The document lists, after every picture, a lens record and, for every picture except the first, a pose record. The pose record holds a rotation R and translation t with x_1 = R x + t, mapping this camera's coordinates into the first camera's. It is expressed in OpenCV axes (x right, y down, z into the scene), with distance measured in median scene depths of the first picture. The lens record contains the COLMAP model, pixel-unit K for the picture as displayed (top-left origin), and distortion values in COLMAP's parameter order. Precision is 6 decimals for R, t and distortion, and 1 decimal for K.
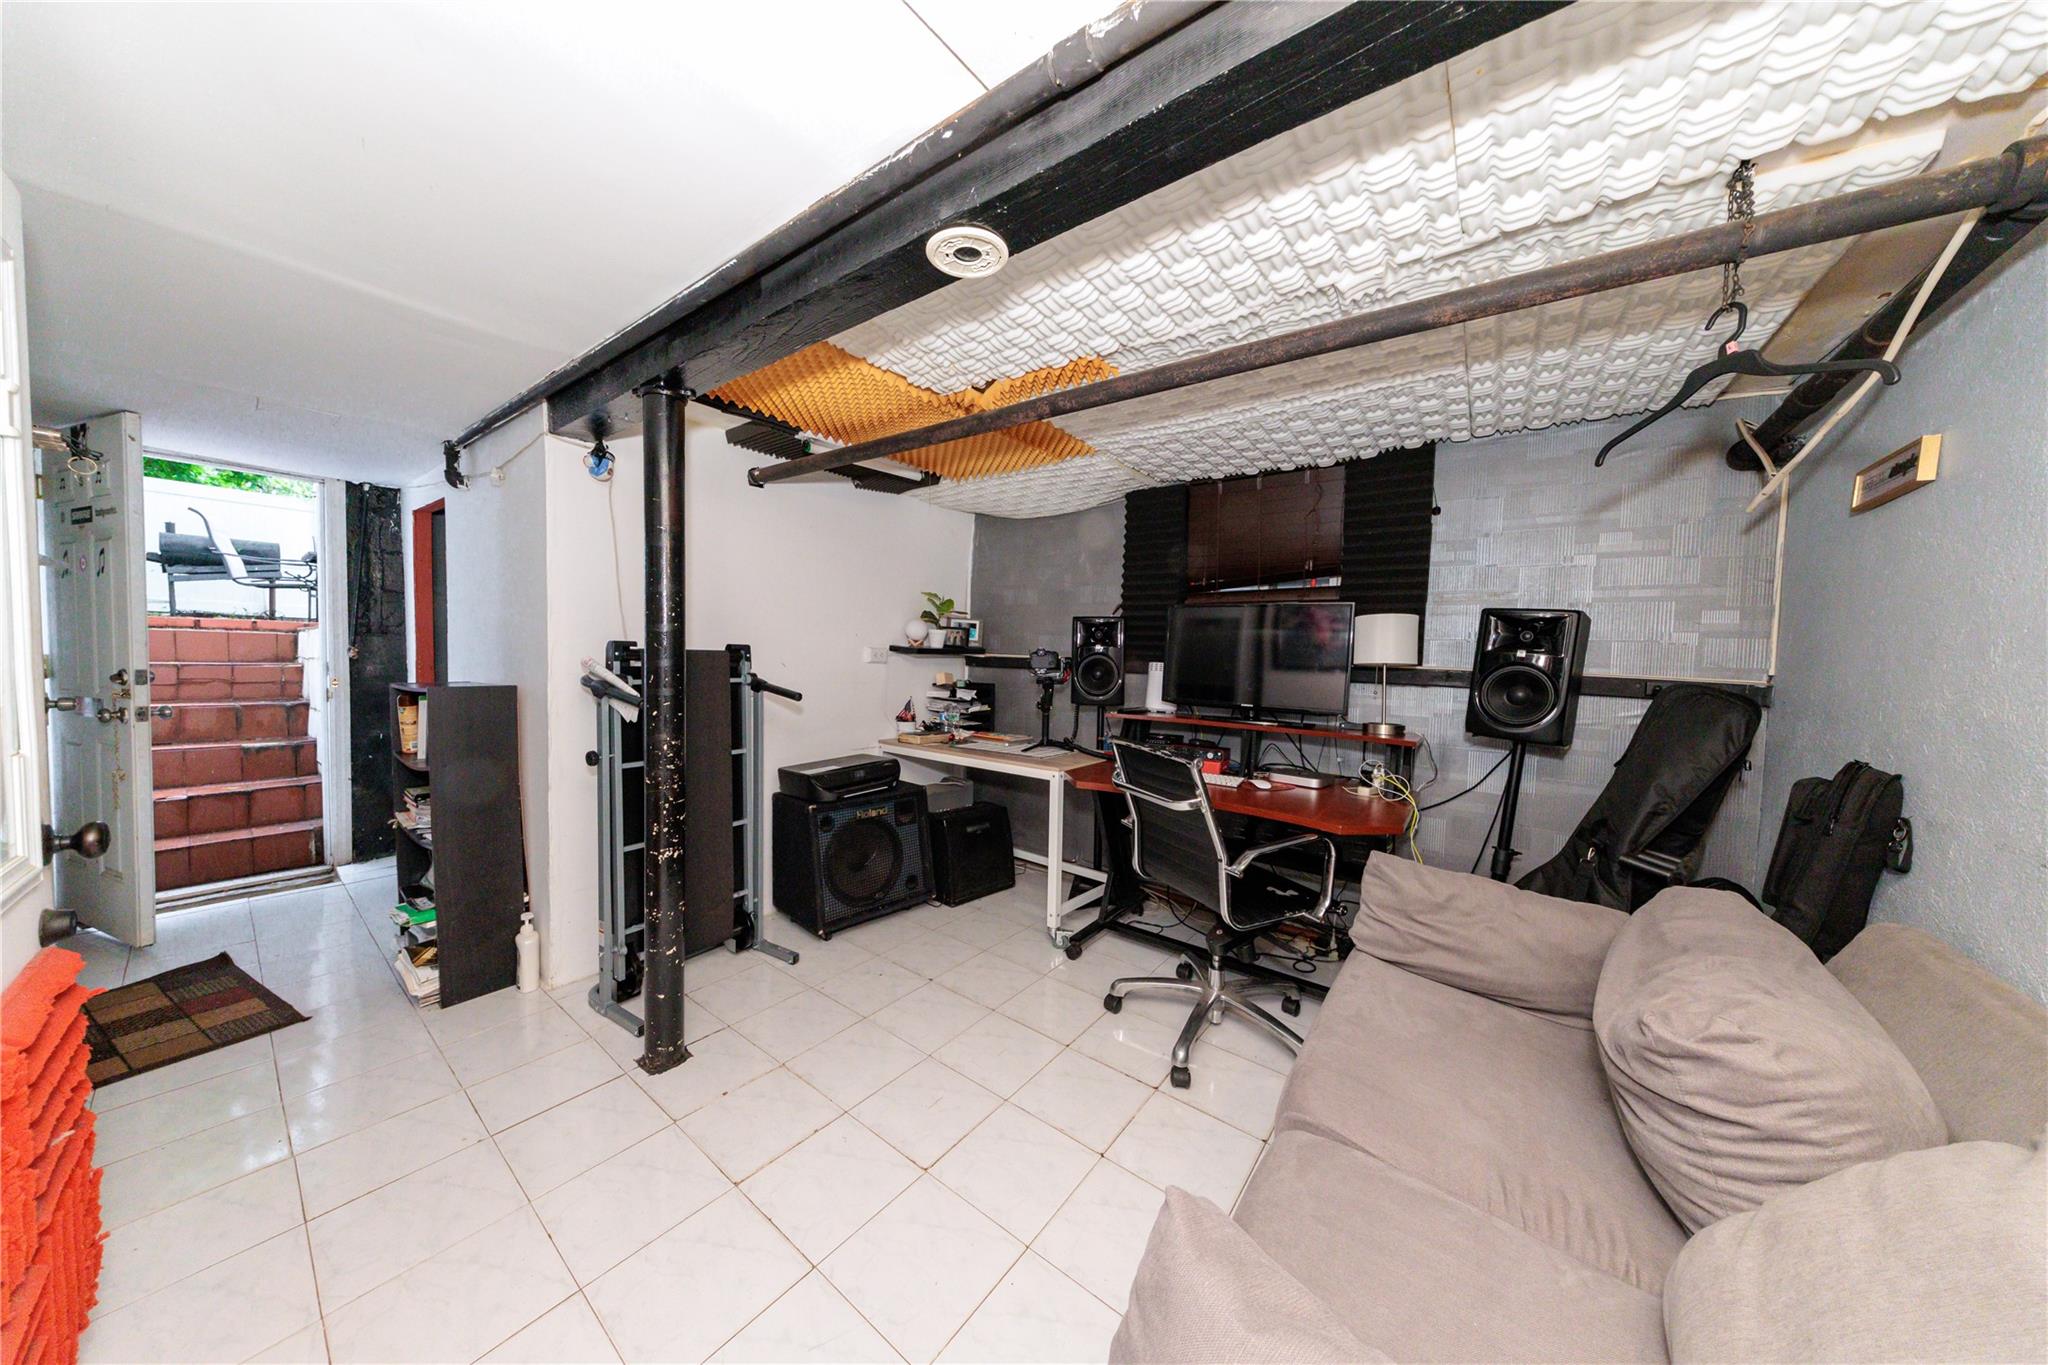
lens RADIAL K [[628.2, 0, 1024.0], [0, 628.2, 682.5], [0, 0, 1]] dist [-0.004653, 0.000194]
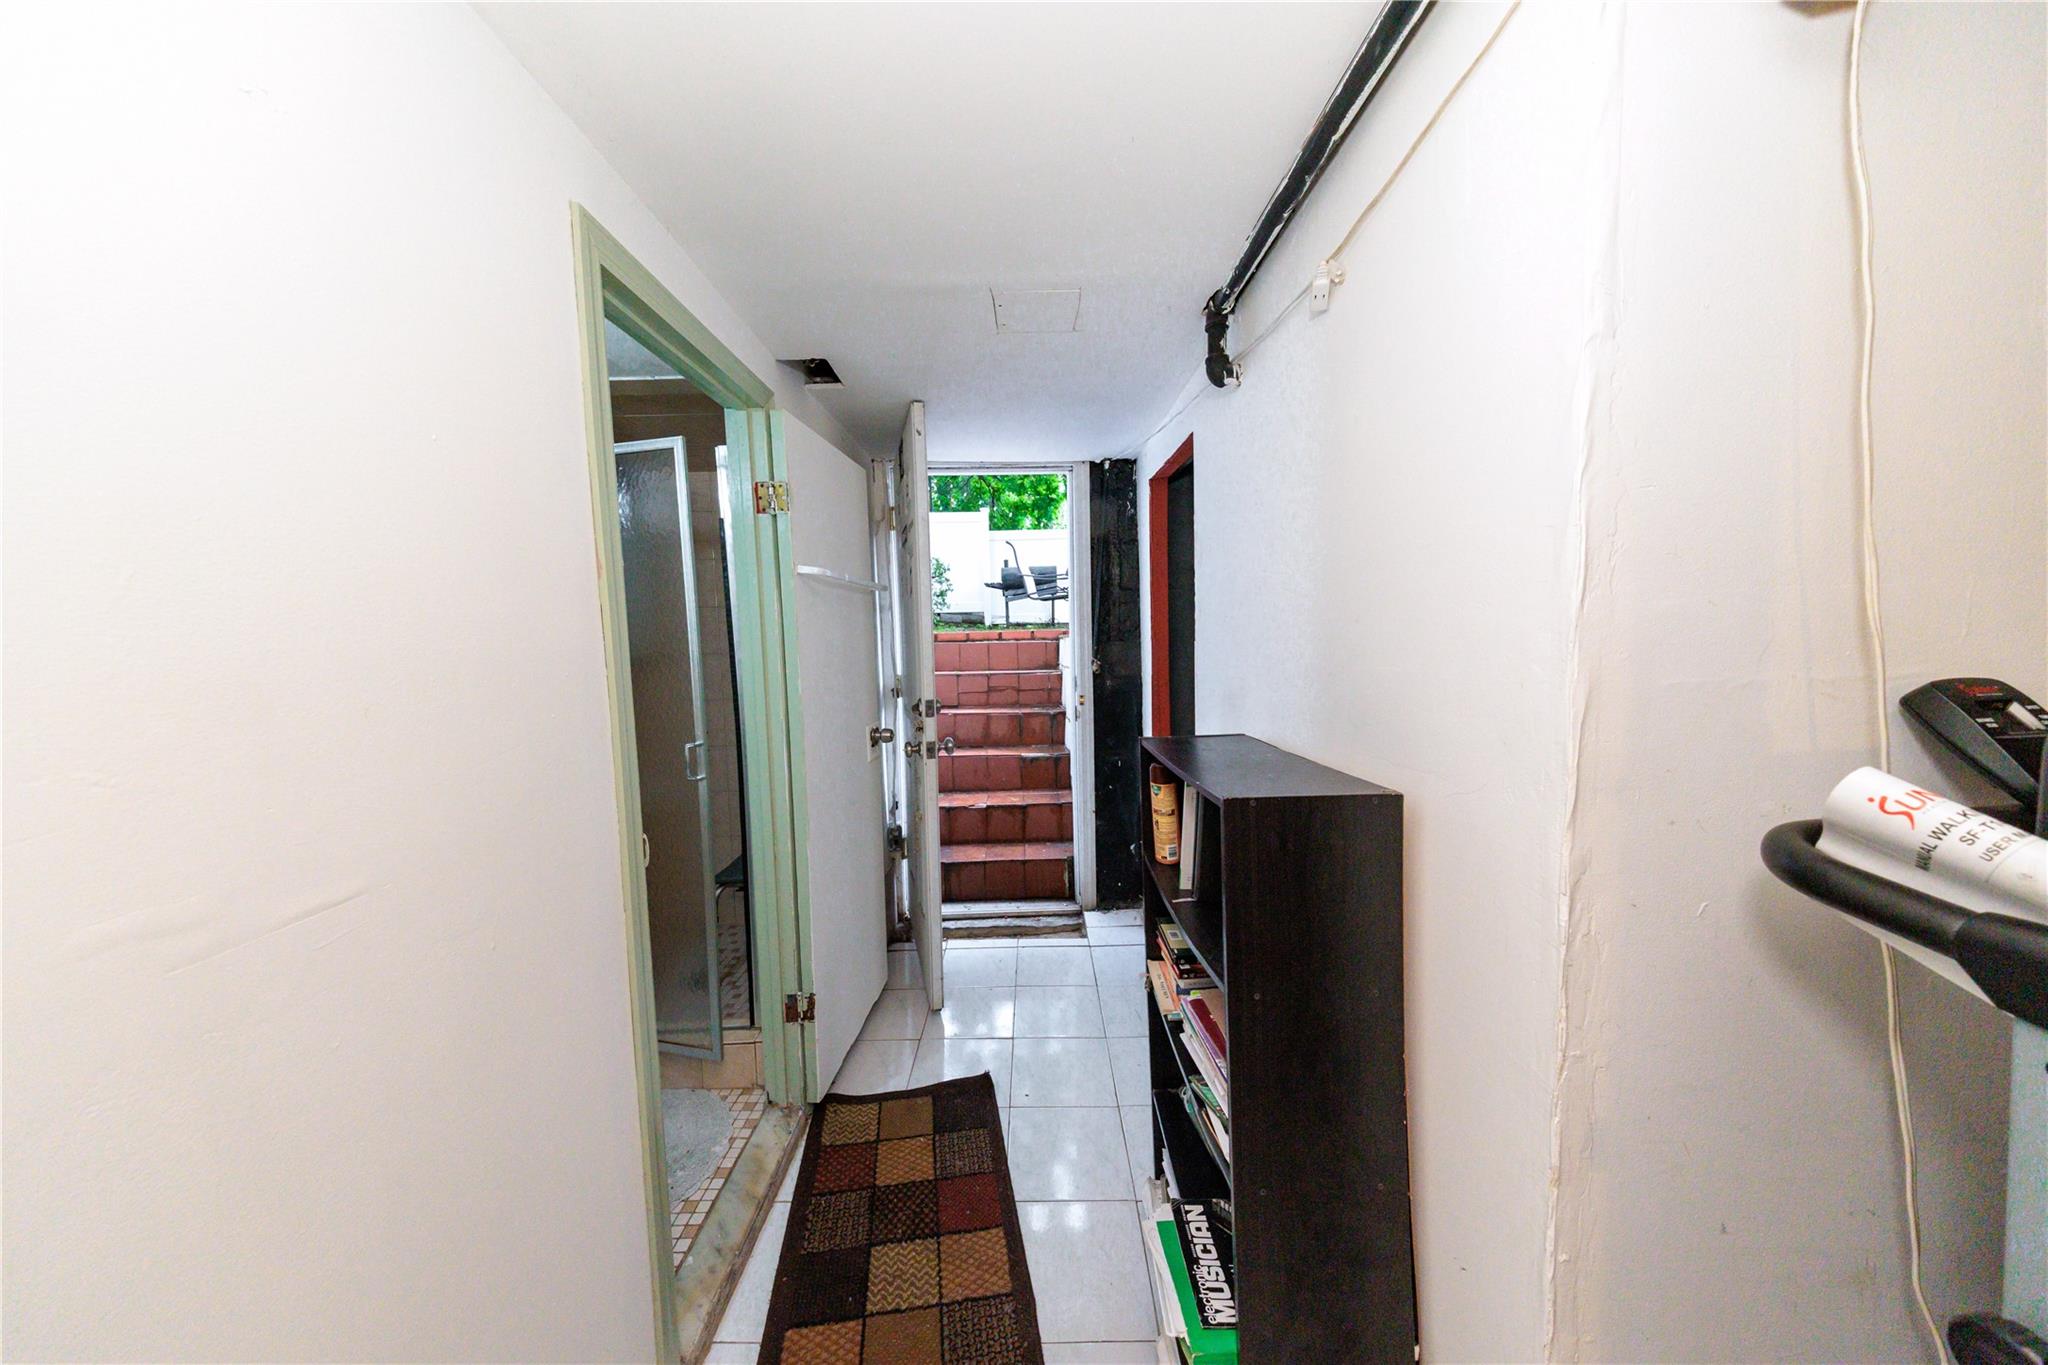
lens RADIAL K [[673.2, 0, 1031.8], [0, 673.2, 679.7], [0, 0, 1]] dist [-0.005302, -0.000330]
pose [[0.609194, 0.010123, -0.792957, -0.715858], [0.005996, 0.999831, 0.017371, -0.079988], [0.792999, -0.015337, 0.609030, 0.665396]]
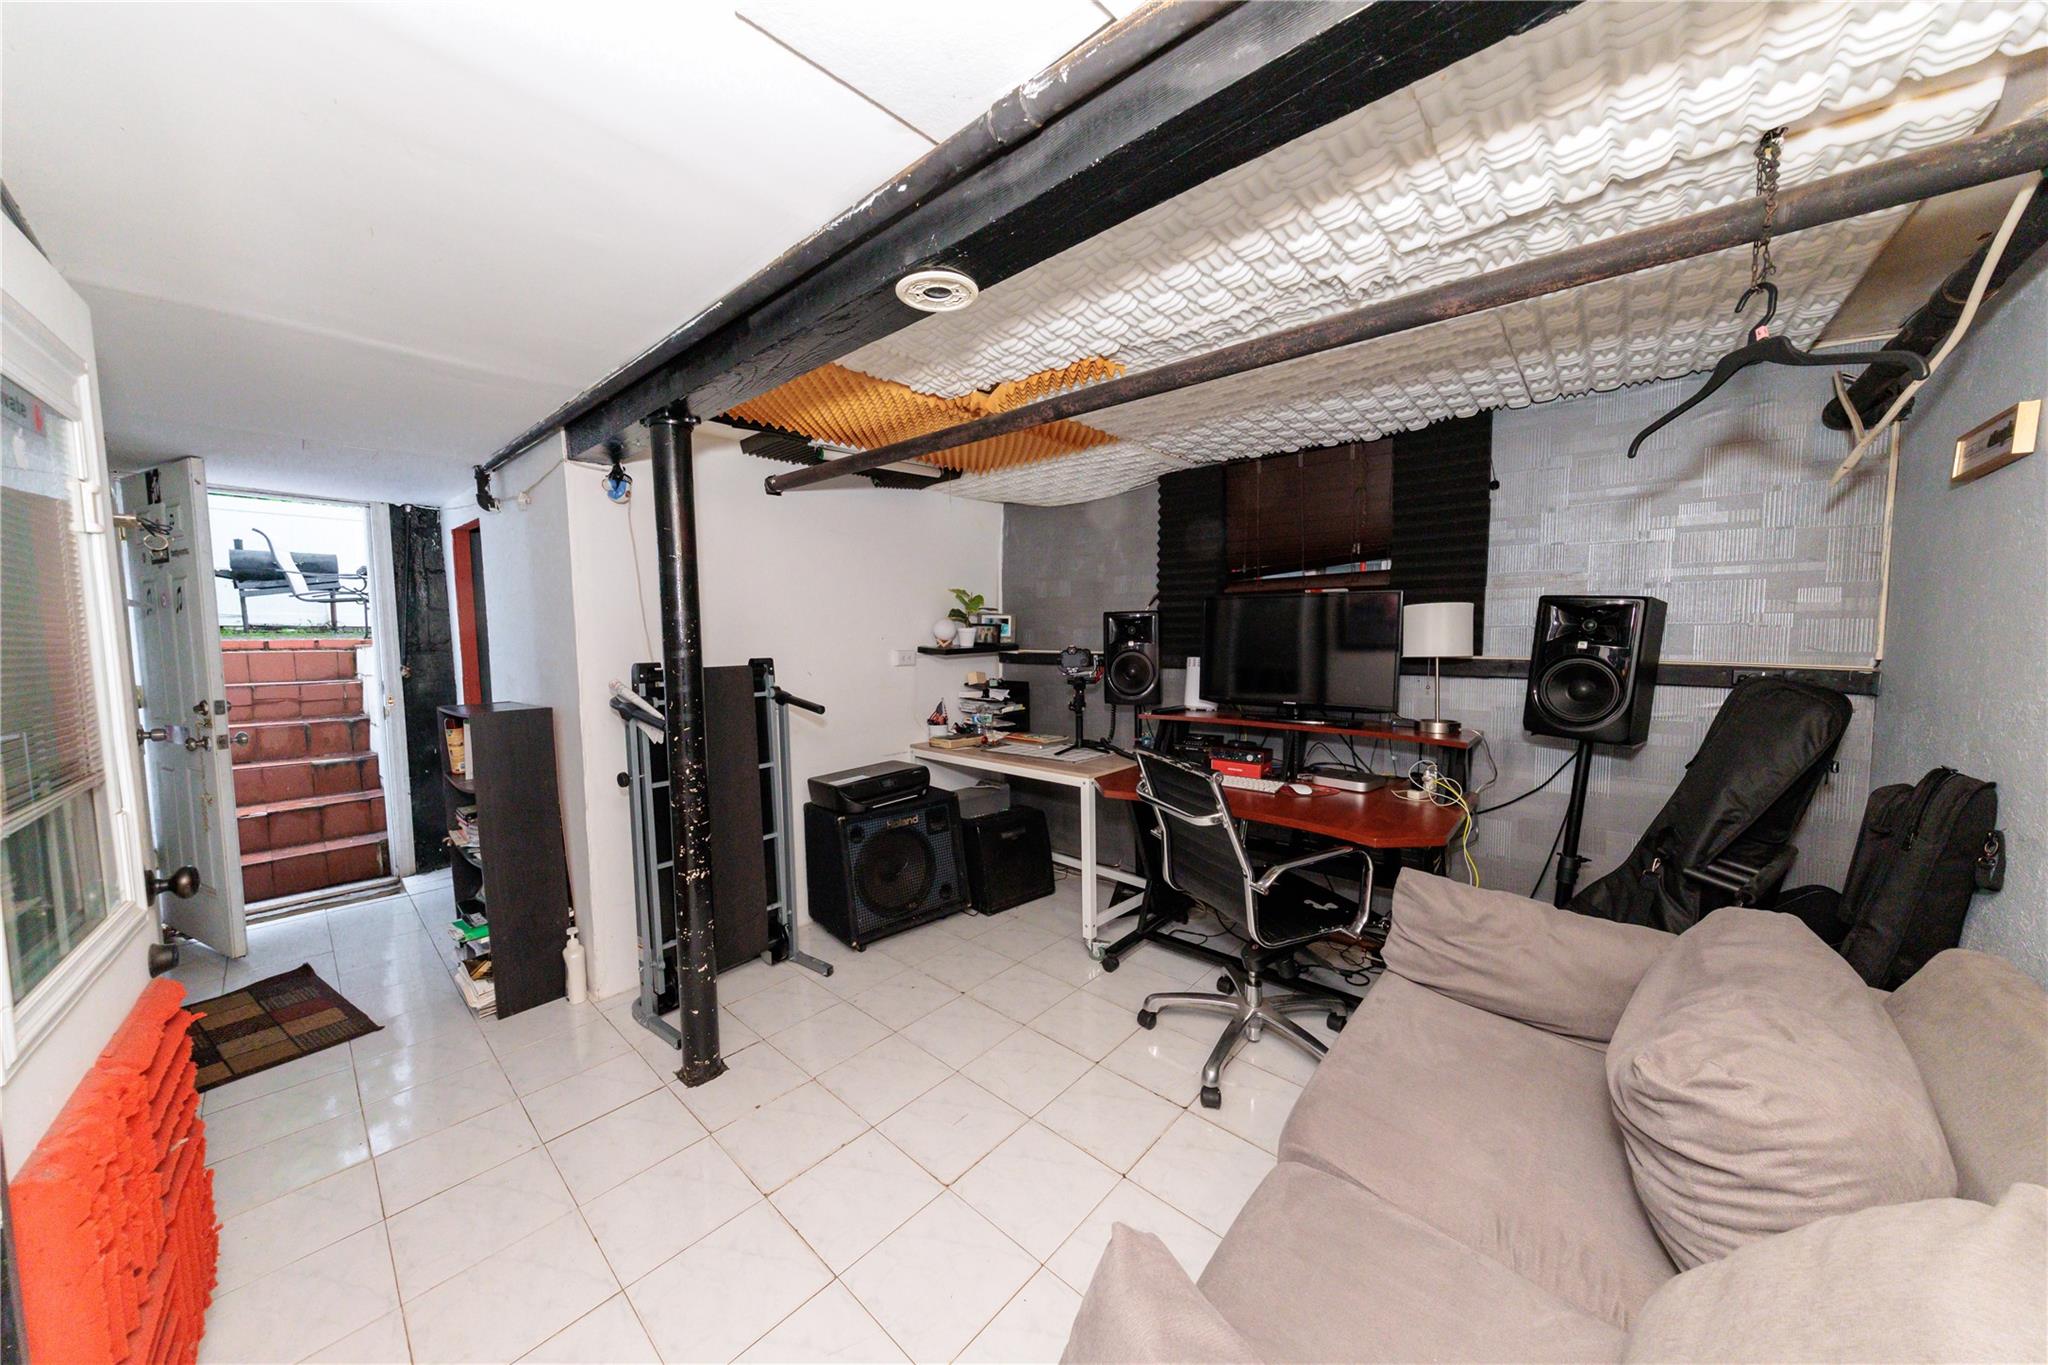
lens RADIAL K [[673.2, 0, 1031.8], [0, 673.2, 679.7], [0, 0, 1]] dist [-0.005302, -0.000330]
pose [[0.996634, -0.032099, -0.075432, 0.061131], [0.033942, 0.999152, 0.023288, -0.043465], [0.074621, -0.025770, 0.996879, -0.036340]]
